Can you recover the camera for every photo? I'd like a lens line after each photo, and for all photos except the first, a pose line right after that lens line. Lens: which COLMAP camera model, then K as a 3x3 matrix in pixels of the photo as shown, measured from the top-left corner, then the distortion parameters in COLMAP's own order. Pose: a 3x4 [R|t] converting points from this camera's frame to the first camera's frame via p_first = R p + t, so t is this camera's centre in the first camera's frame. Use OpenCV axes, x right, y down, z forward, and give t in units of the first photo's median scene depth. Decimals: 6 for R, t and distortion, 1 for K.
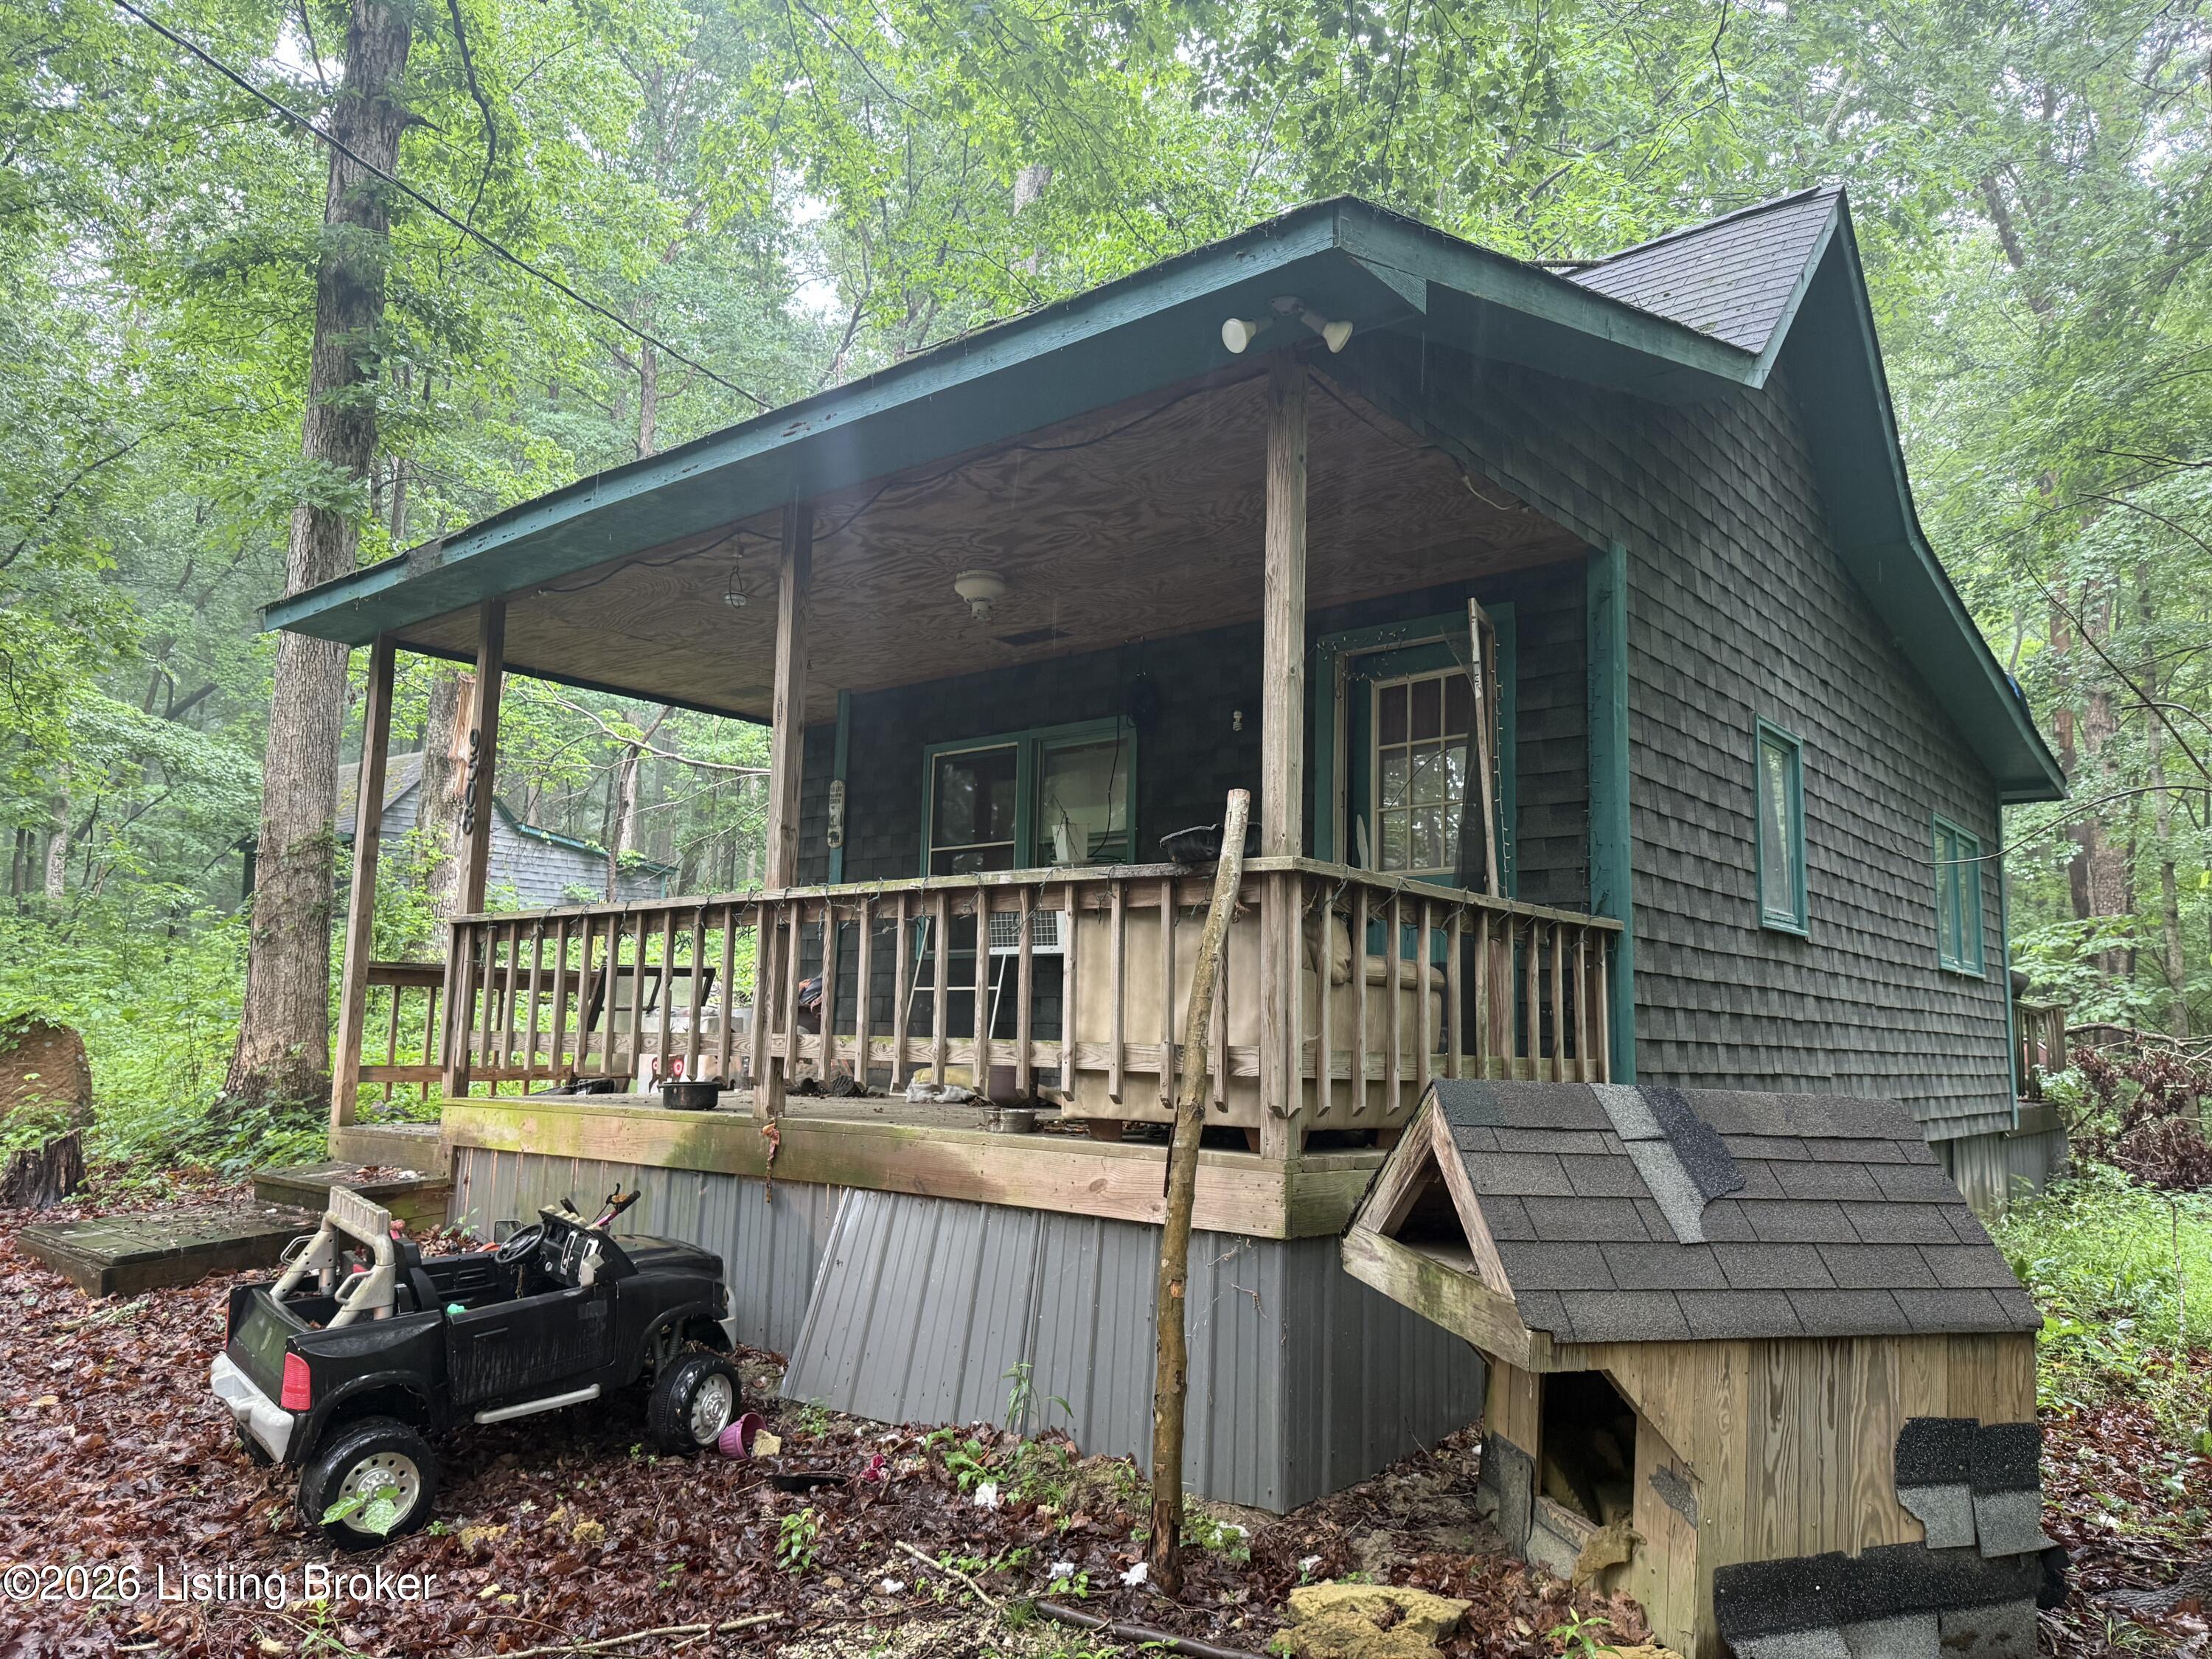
lens RADIAL K [[1543.0, 0, 1106.0], [0, 1543.0, 829.5], [0, 0, 1]] dist [-0.004859, -0.003238]
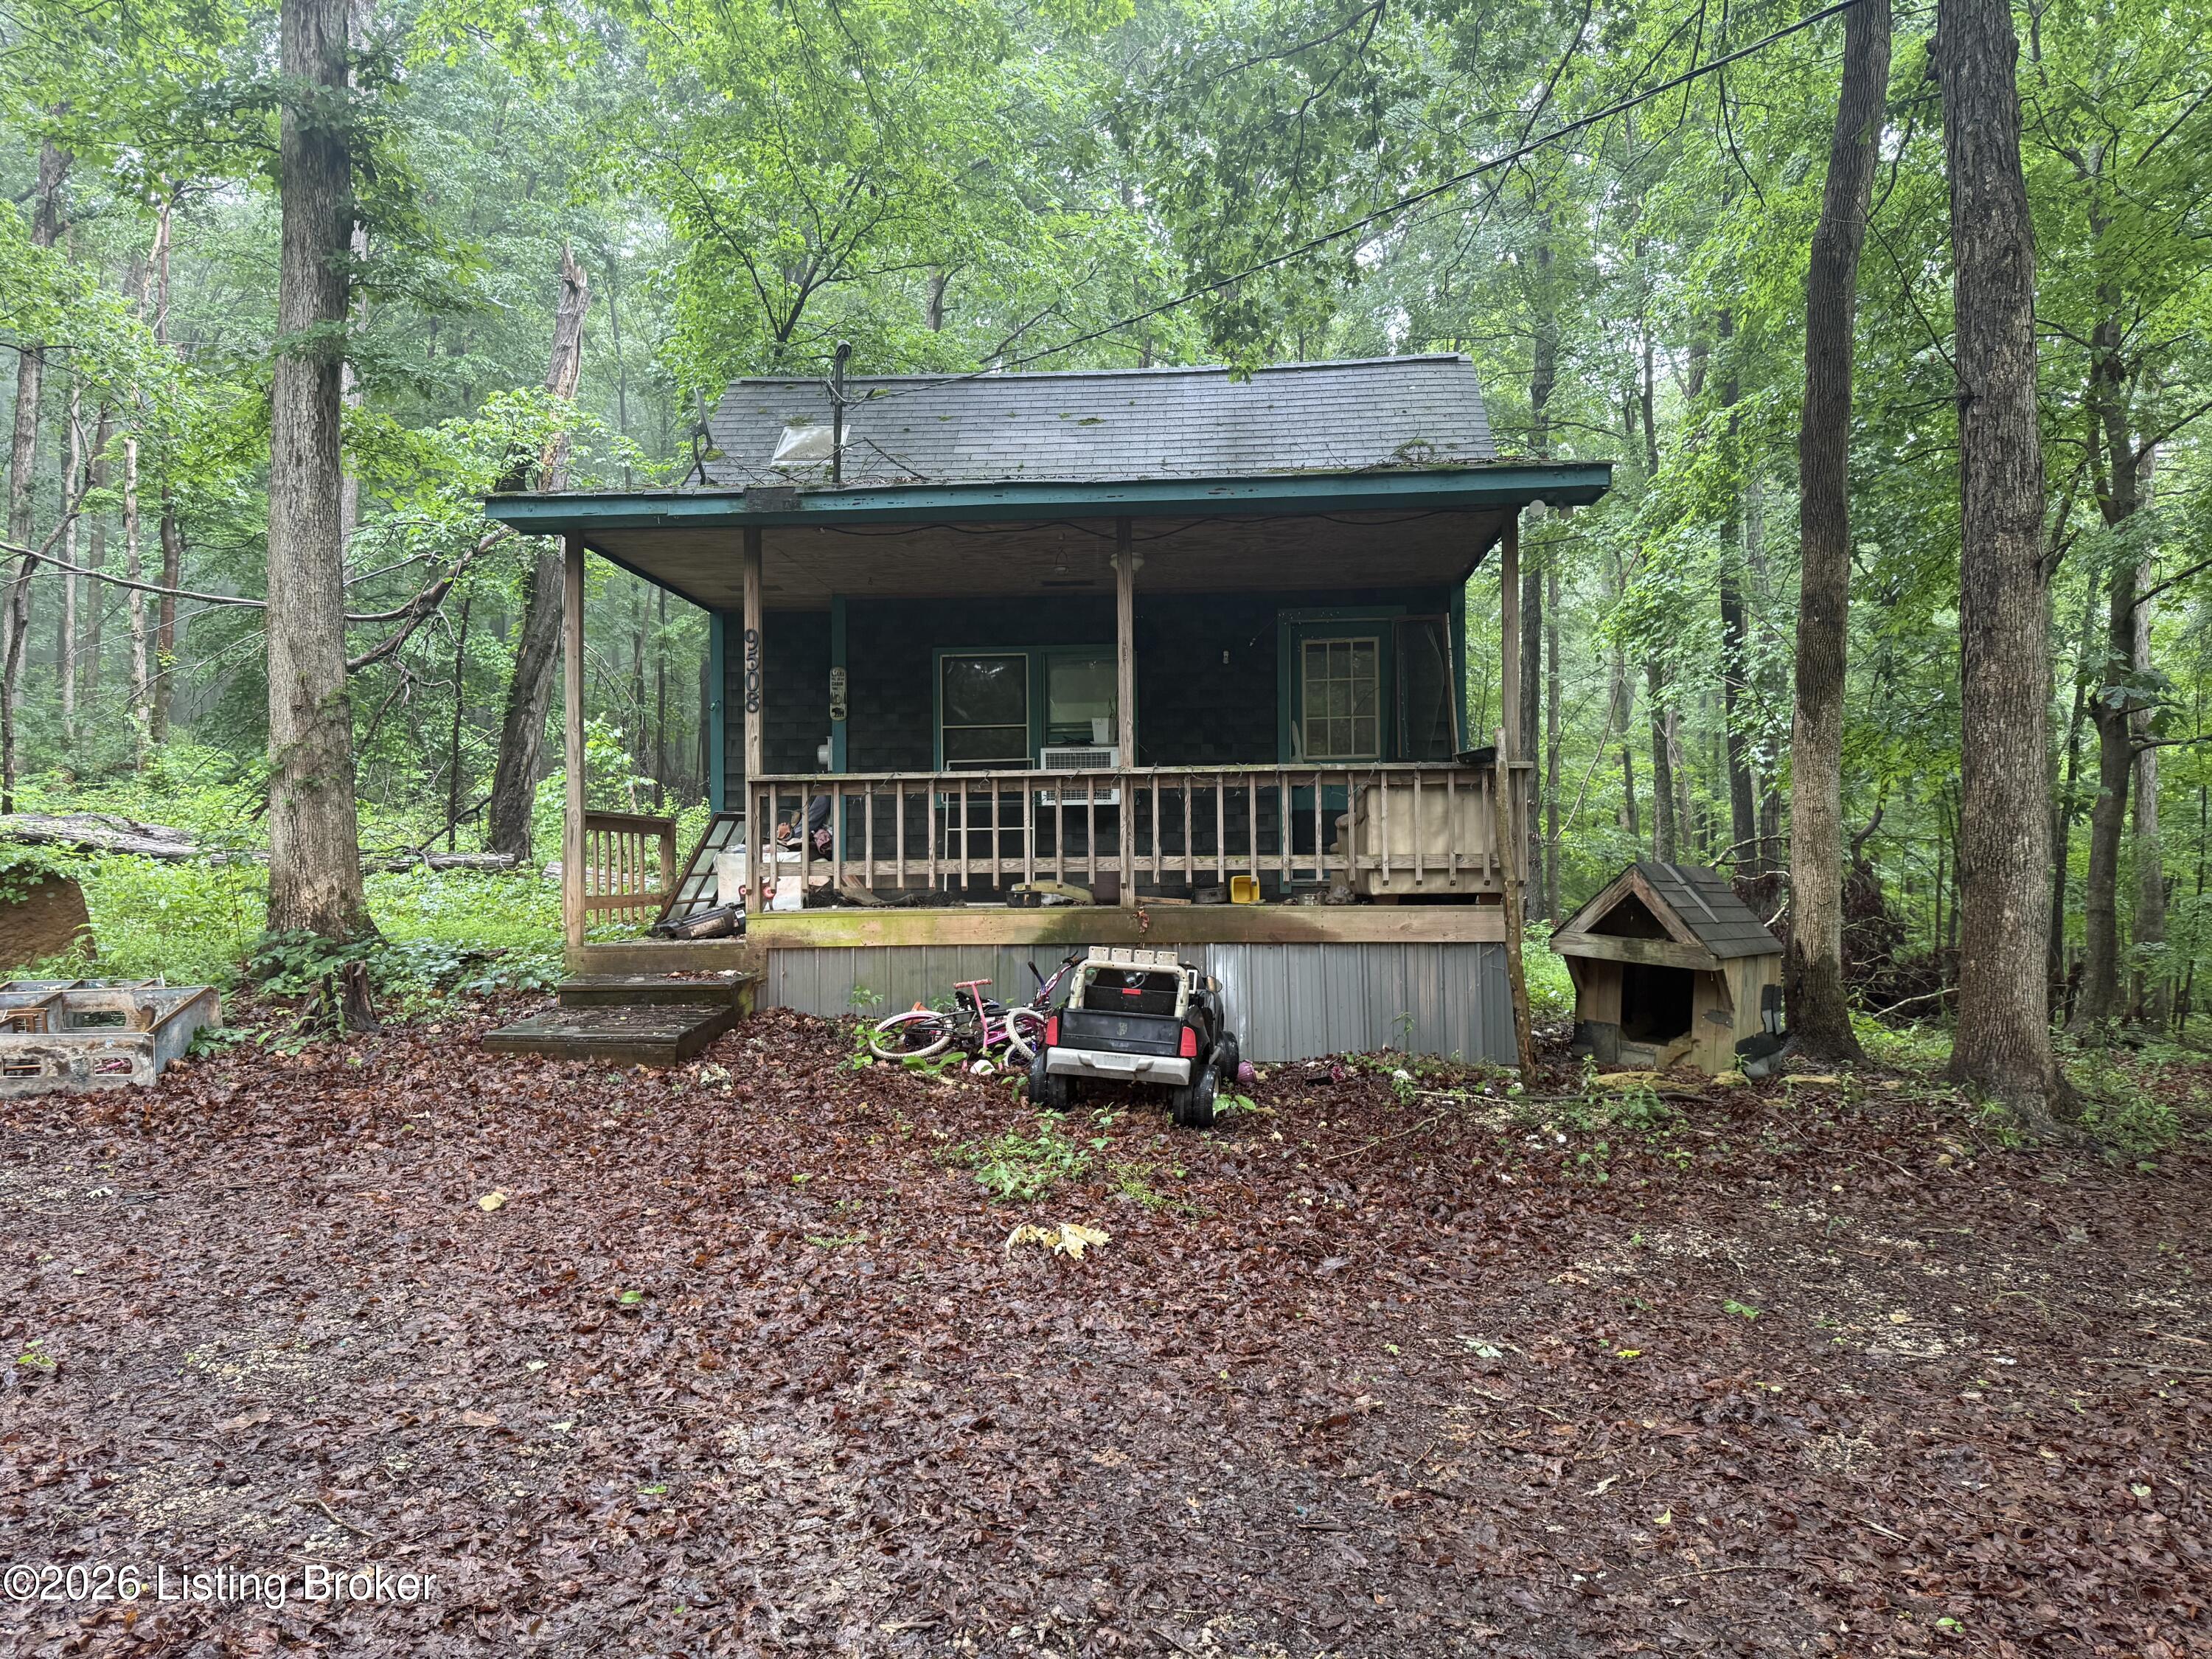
lens RADIAL K [[1559.0, 0, 1106.0], [0, 1559.0, 829.5], [0, 0, 1]] dist [0.002879, 0.000201]
pose [[0.814259, -0.007439, 0.580454, -0.794295], [-0.051730, 0.995010, 0.085319, -0.021316], [-0.578192, -0.099499, 0.809811, -0.196675]]
